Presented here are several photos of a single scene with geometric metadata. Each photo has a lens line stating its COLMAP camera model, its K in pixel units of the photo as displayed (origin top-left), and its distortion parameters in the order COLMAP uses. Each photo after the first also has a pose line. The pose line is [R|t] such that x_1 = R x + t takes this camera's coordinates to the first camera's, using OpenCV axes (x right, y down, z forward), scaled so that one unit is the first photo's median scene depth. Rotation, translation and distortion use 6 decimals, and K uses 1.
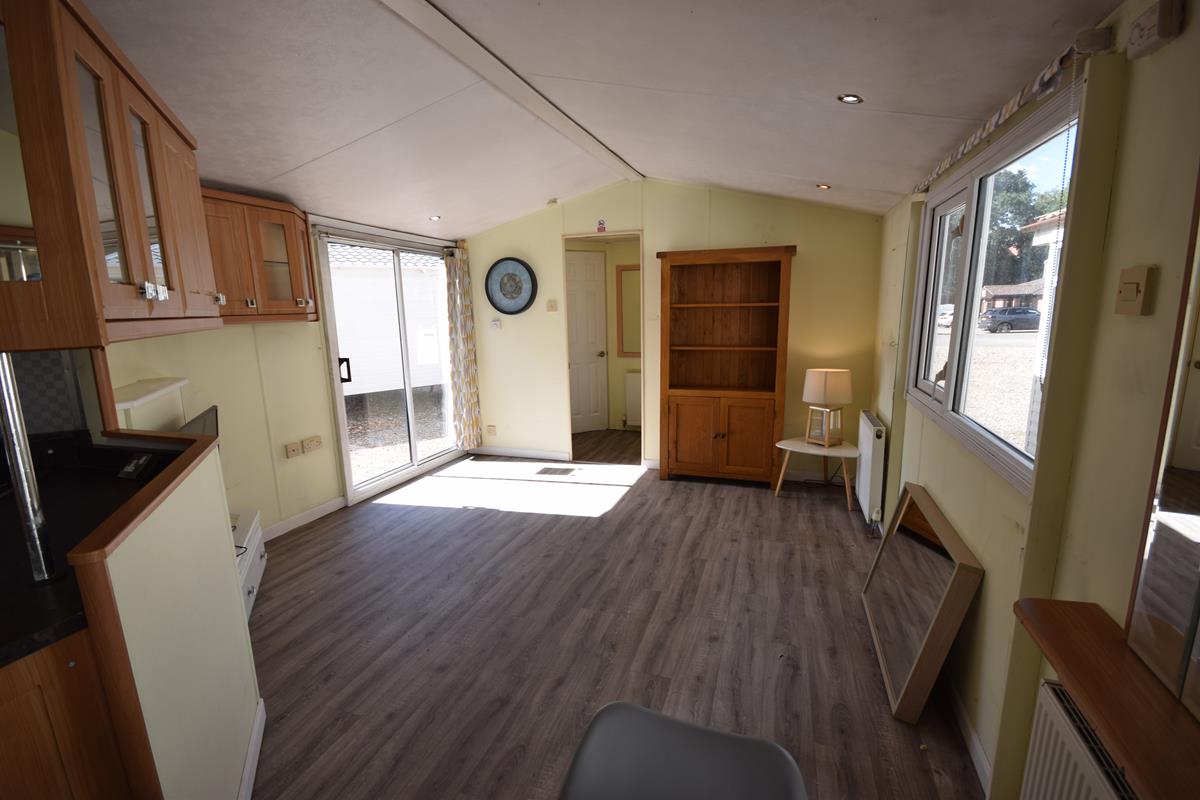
lens RADIAL K [[524.5, 0, 605.9], [0, 524.5, 399.0], [0, 0, 1]] dist [0.008980, -0.010462]
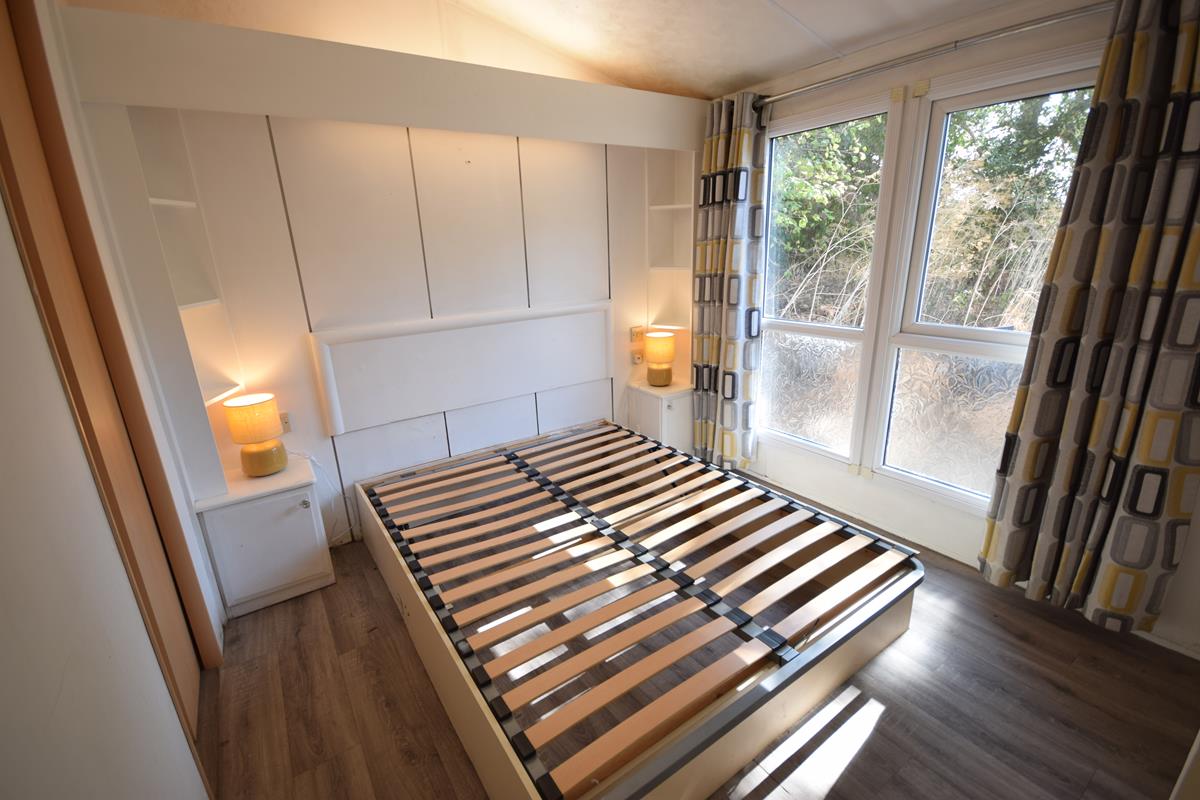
lens RADIAL K [[524.5, 0, 605.9], [0, 524.5, 399.0], [0, 0, 1]] dist [0.008980, -0.010462]
pose [[-0.592639, 0.270575, -0.758662, 0.314796], [-0.102644, 0.908841, 0.404318, -0.228747], [0.798901, 0.317487, -0.510841, 1.314175]]
